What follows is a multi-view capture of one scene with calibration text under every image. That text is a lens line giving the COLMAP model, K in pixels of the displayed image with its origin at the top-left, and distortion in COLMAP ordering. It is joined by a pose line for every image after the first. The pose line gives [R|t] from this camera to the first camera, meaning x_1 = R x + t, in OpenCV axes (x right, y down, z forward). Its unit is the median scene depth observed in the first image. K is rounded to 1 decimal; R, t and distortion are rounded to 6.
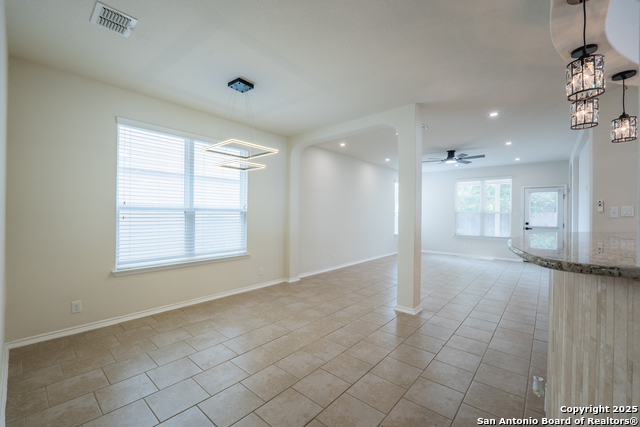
lens RADIAL K [[264.1, 0, 317.8], [0, 264.1, 214.2], [0, 0, 1]] dist [-0.008381, -0.001499]
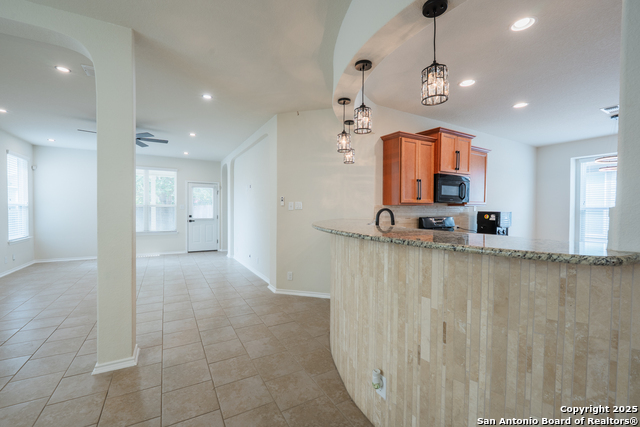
lens RADIAL K [[264.1, 0, 309.9], [0, 264.1, 213.8], [0, 0, 1]] dist [-0.008381, -0.001499]
pose [[0.337038, -0.020663, 0.941264, -0.077026], [-0.002881, 0.999732, 0.022978, 0.000489], [-0.941487, -0.010456, 0.336888, 0.382015]]
